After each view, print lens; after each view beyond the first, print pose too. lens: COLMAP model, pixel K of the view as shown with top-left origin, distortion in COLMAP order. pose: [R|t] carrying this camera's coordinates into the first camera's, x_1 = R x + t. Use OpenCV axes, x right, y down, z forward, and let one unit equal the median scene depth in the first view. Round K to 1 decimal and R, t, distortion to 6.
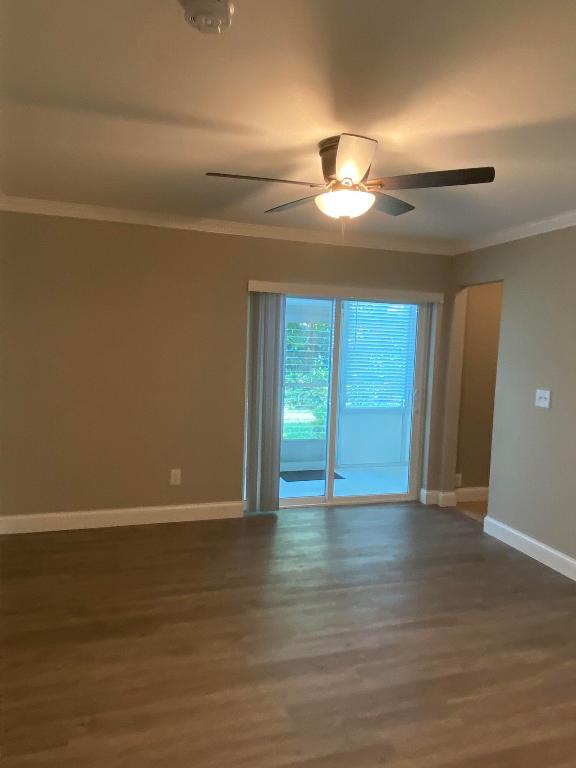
lens RADIAL K [[504.7, 0, 288.0], [0, 504.7, 384.0], [0, 0, 1]] dist [0.072721, -0.088484]
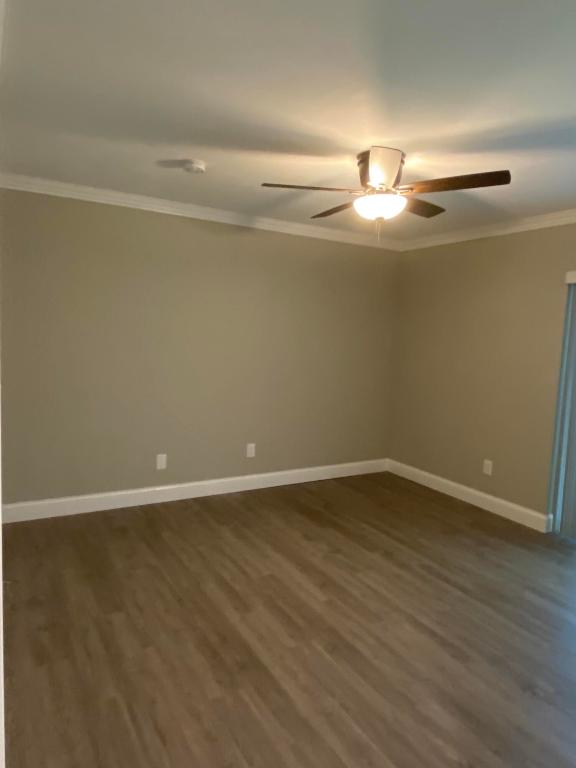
lens RADIAL K [[520.1, 0, 288.3], [0, 520.1, 406.8], [0, 0, 1]] dist [0.074585, -0.095377]
pose [[0.222547, 0.118399, -0.967706, 1.201947], [-0.118934, 0.988482, 0.093590, 0.018207], [0.967640, 0.094265, 0.234065, 0.567564]]
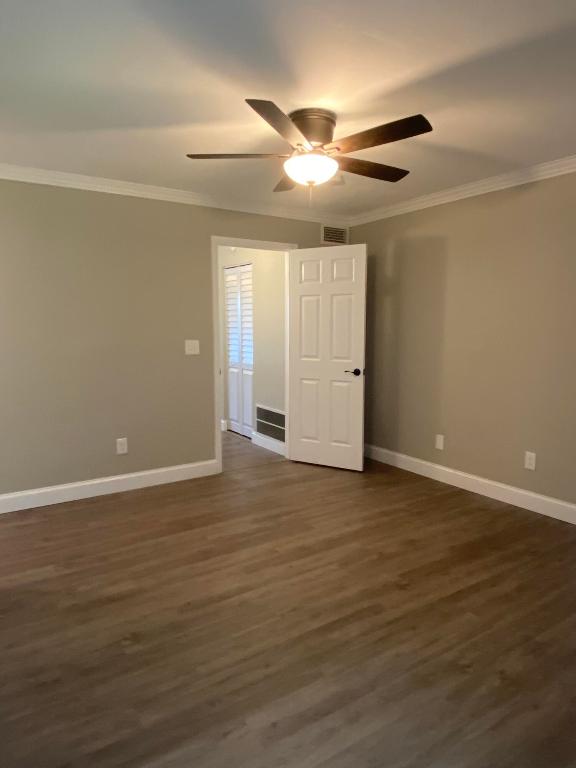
lens RADIAL K [[504.7, 0, 288.0], [0, 504.7, 384.0], [0, 0, 1]] dist [0.072721, -0.088484]
pose [[-0.960546, -0.001405, -0.278119, 0.459224], [-0.058133, 0.978914, 0.195829, -0.108543], [0.271980, 0.204270, -0.940373, 2.083807]]
